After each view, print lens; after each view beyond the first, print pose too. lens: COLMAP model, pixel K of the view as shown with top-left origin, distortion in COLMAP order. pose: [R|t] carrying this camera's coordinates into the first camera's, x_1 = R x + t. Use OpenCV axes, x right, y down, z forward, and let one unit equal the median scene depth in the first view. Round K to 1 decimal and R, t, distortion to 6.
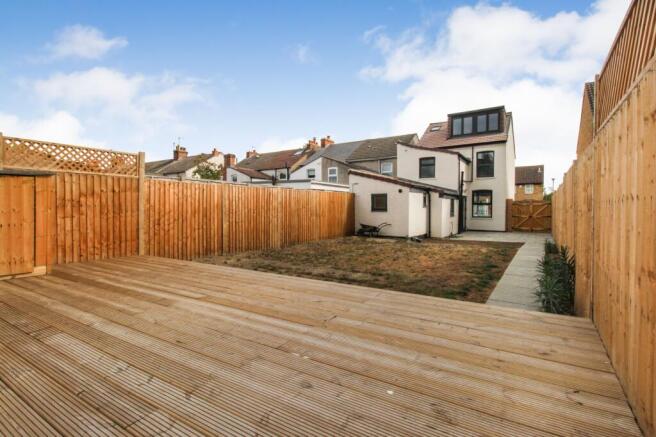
lens RADIAL K [[331.0, 0, 330.4], [0, 331.0, 214.1], [0, 0, 1]] dist [-0.001789, -0.000250]
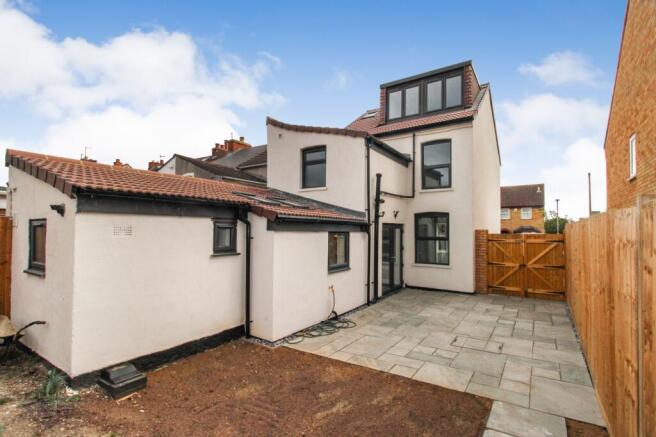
lens RADIAL K [[331.0, 0, 325.7], [0, 331.0, 221.0], [0, 0, 1]] dist [-0.001789, -0.000250]
pose [[0.999921, 0.005738, -0.011206, 0.292027], [-0.006298, 0.998698, -0.050626, -0.030864], [0.010900, 0.050693, 0.998655, 0.461725]]
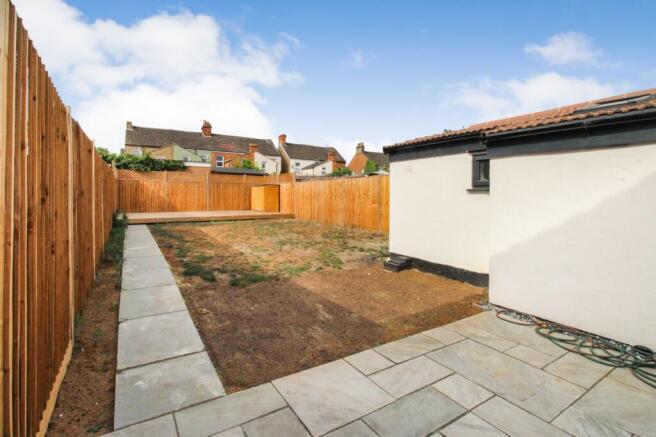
lens RADIAL K [[310.9, 0, 325.6], [0, 310.9, 194.8], [0, 0, 1]] dist [-0.001455, -0.000365]
pose [[-0.420185, -0.000429, -0.907438, 0.470396], [-0.030468, 0.999443, 0.013635, -0.011890], [0.906927, 0.033377, -0.419964, 0.730212]]
